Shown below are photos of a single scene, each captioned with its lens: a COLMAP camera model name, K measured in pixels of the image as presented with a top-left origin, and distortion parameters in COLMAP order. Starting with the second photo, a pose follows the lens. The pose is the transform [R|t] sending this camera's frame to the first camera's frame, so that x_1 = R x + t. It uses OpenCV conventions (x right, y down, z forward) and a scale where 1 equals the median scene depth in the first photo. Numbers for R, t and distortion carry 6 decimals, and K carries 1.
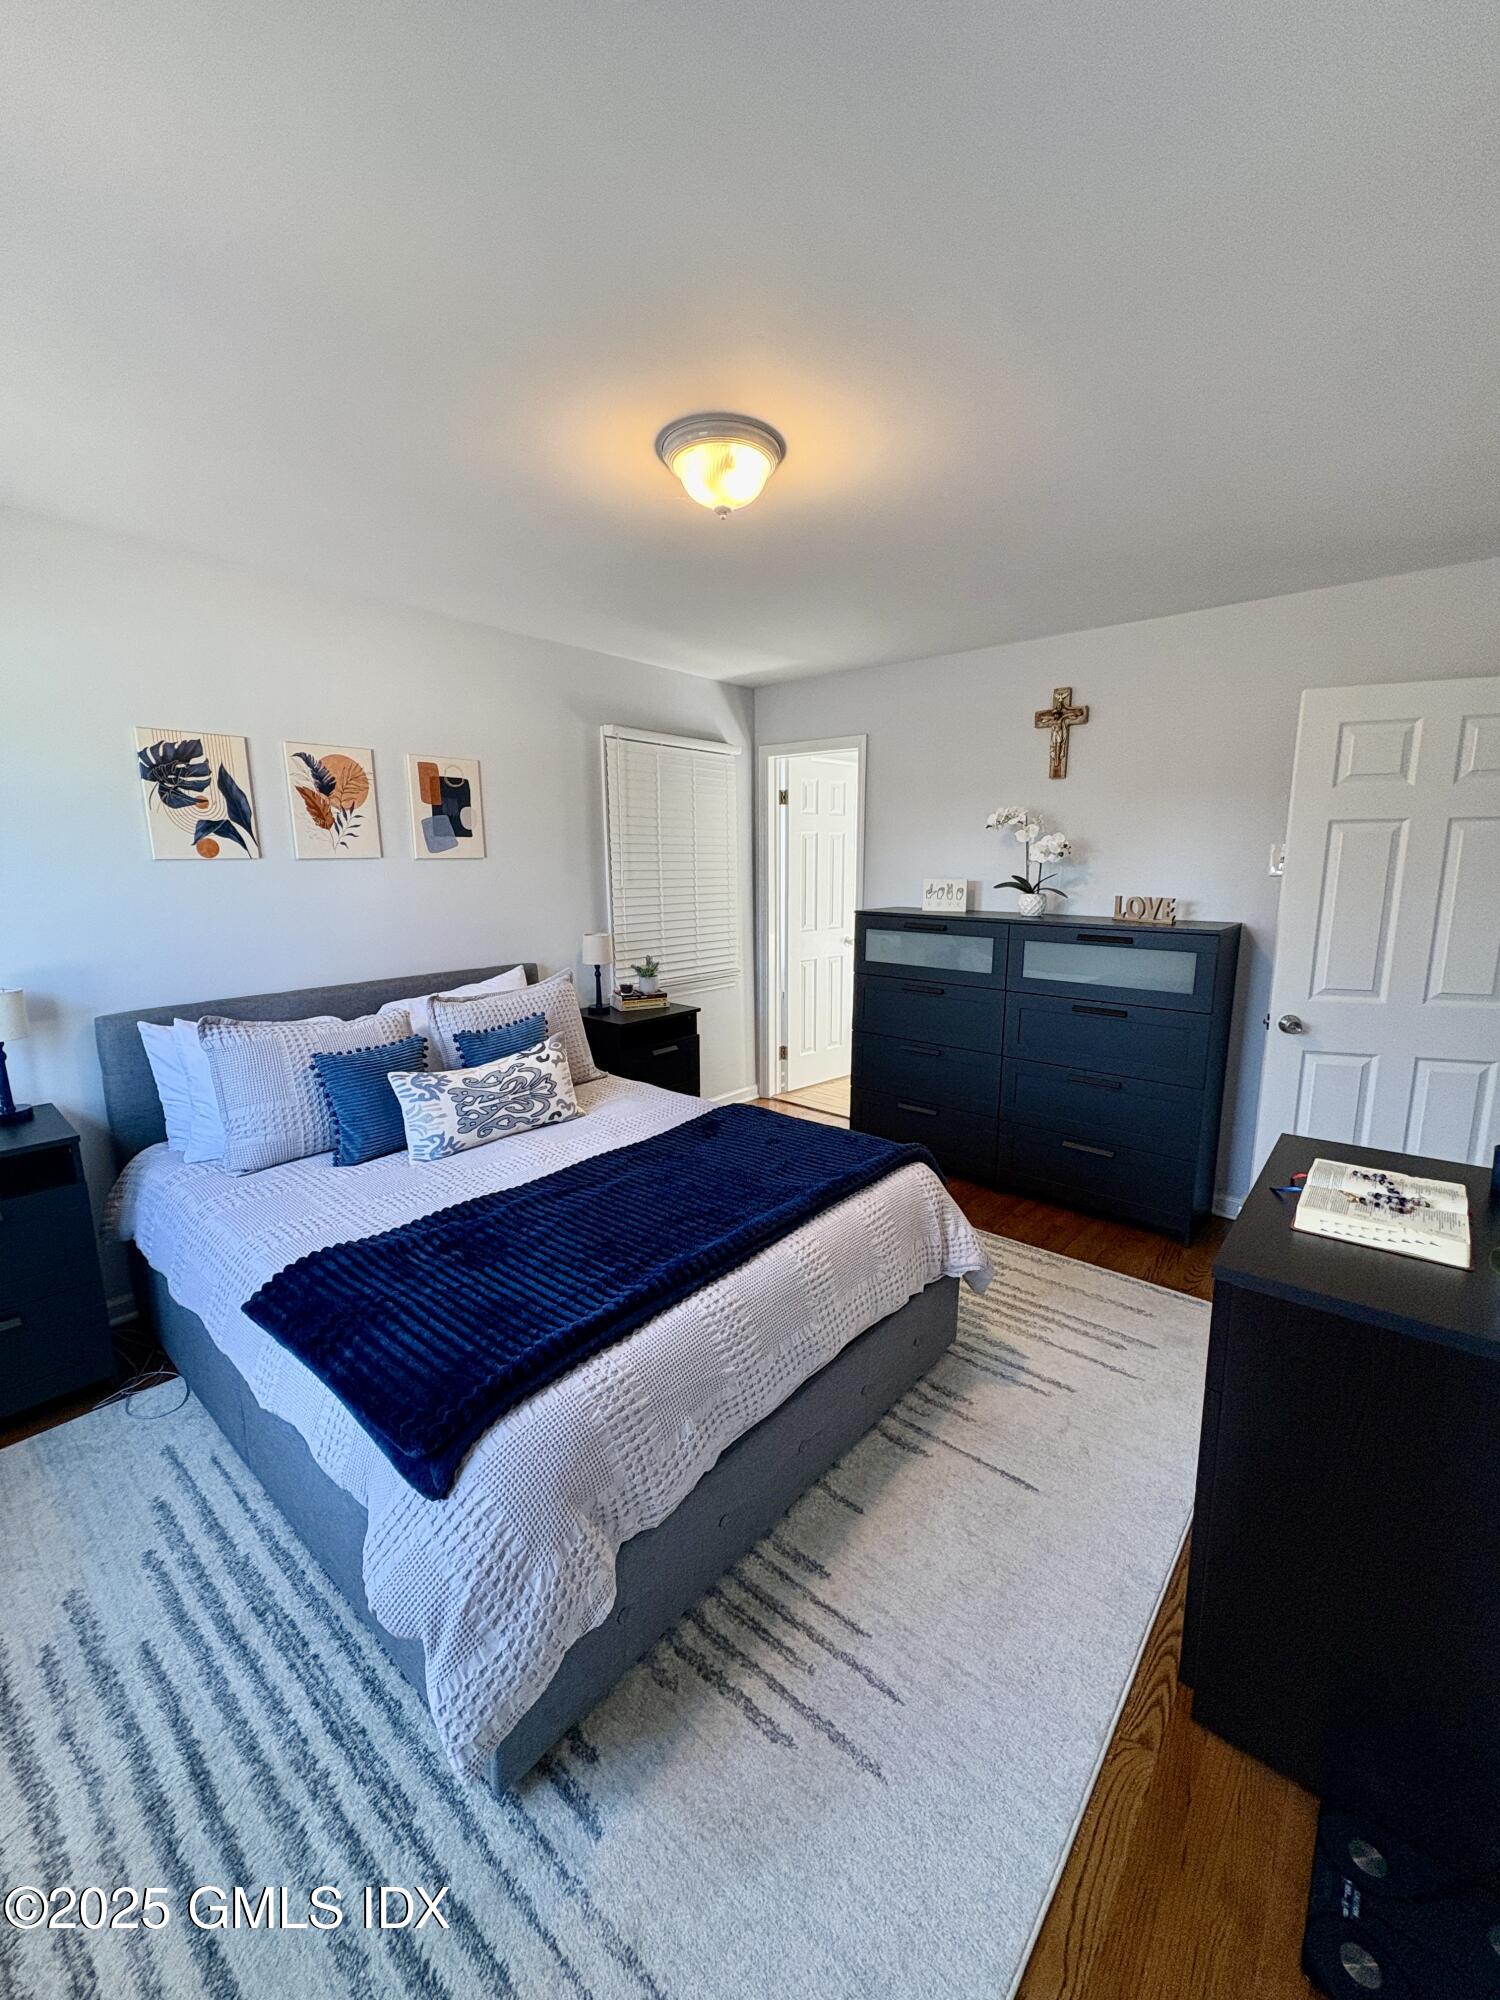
lens RADIAL K [[803.2, 0, 758.2], [0, 803.2, 985.1], [0, 0, 1]] dist [0.002482, 0.000064]
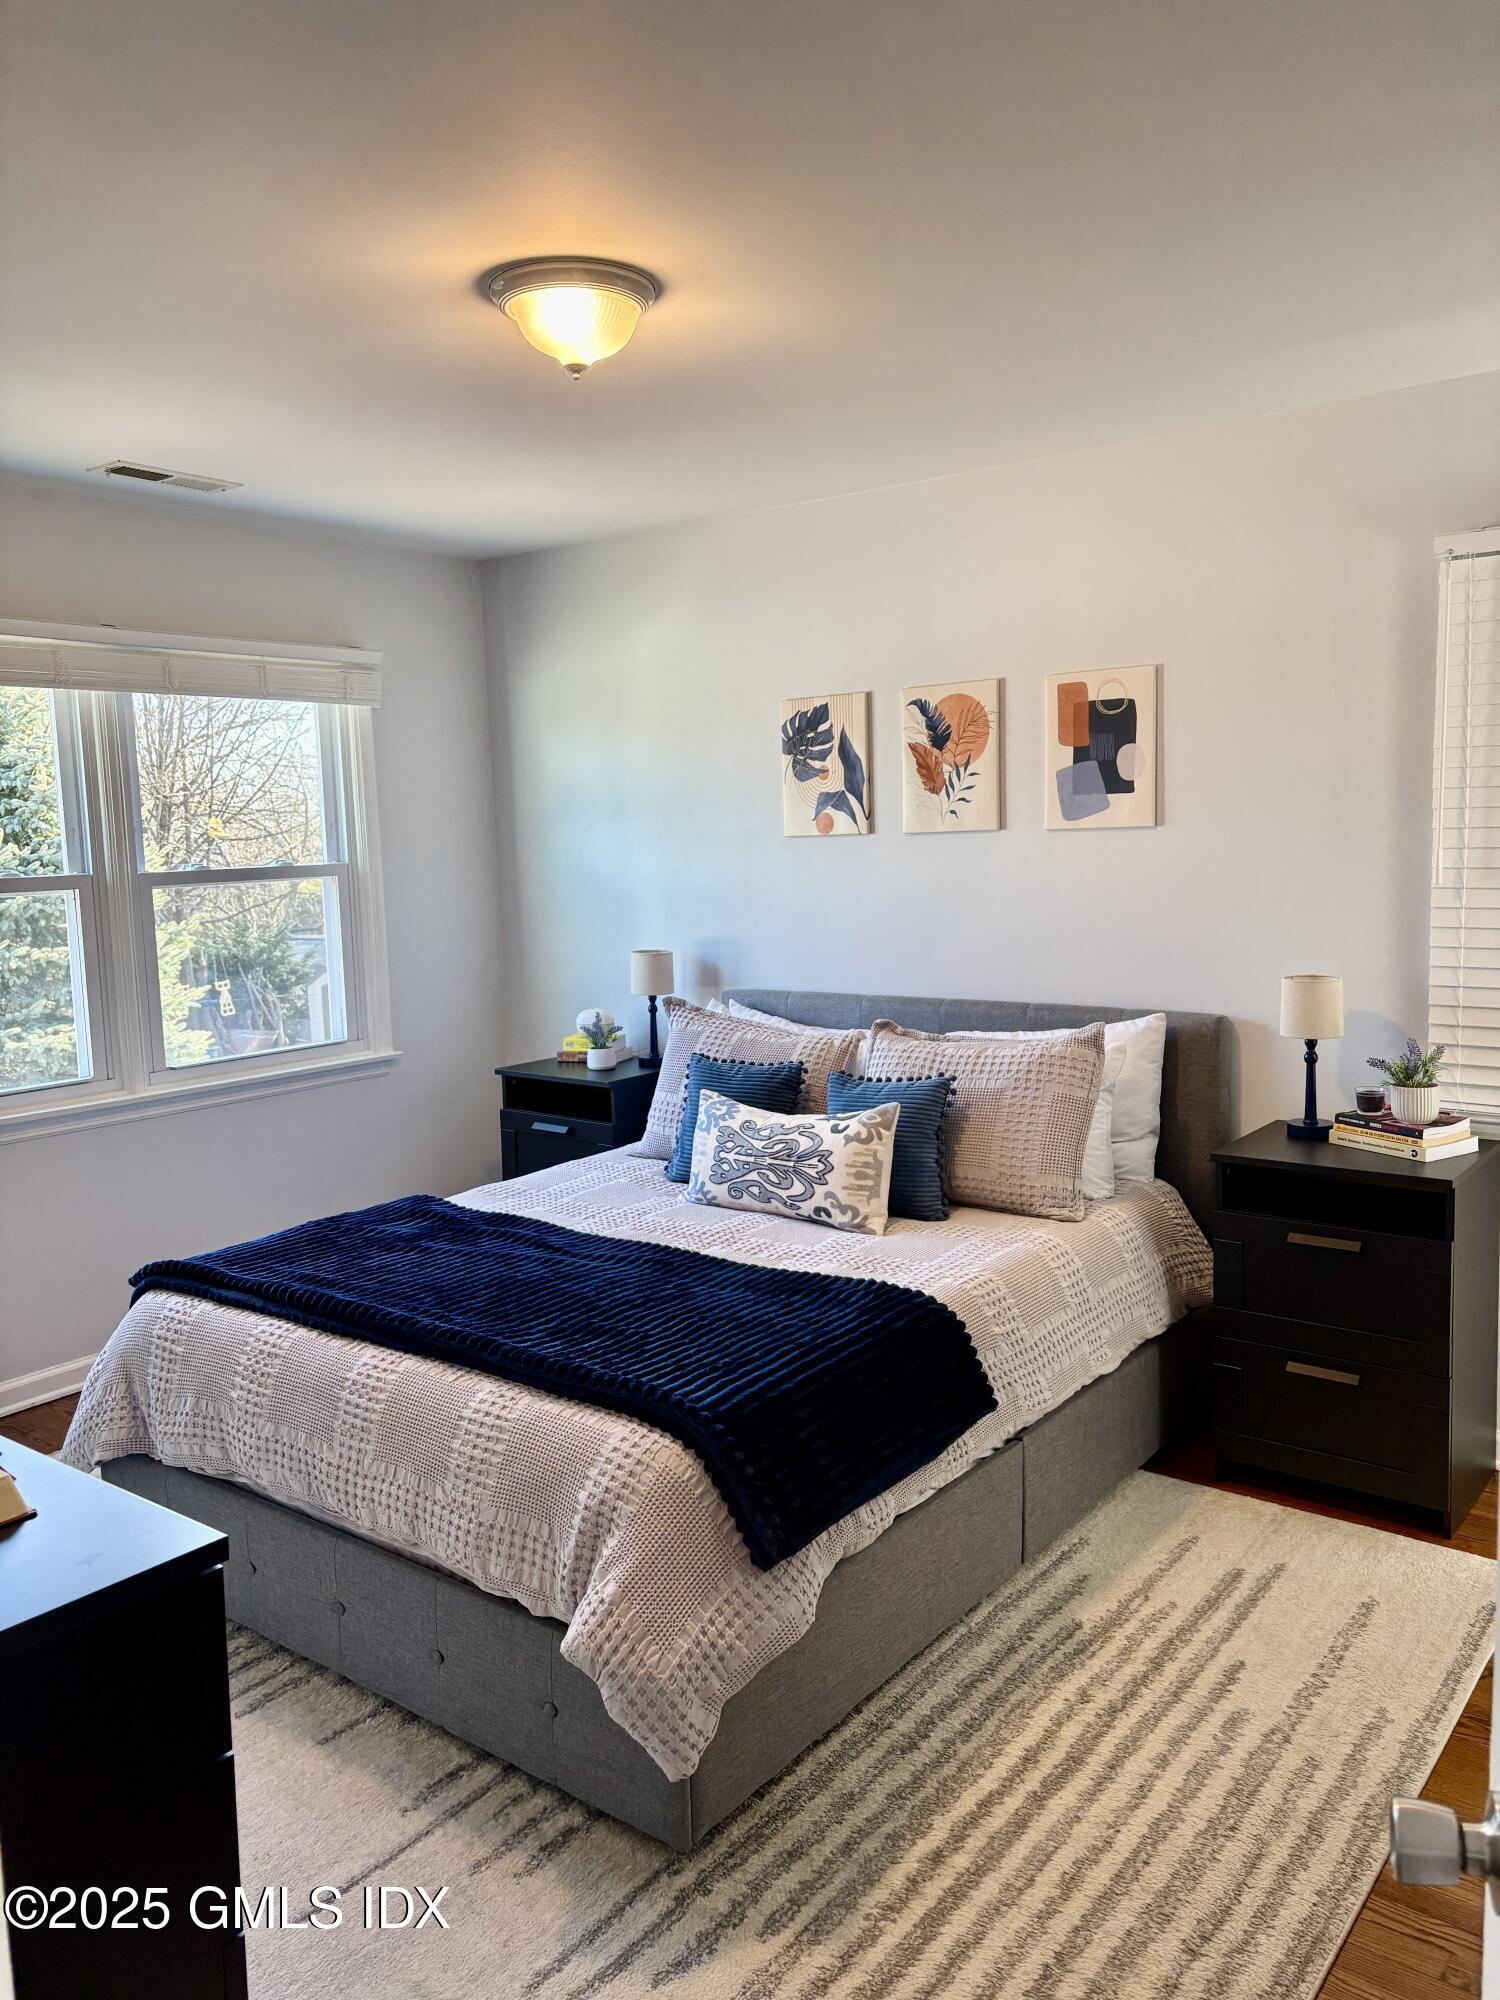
lens RADIAL K [[1498.6, 0, 753.8], [0, 1498.6, 1011.7], [0, 0, 1]] dist [0.037389, -0.046479]
pose [[0.030183, 0.119141, -0.992418, 0.965832], [-0.131622, 0.984699, 0.114211, -0.139808], [0.990840, 0.127177, 0.045402, 0.846276]]
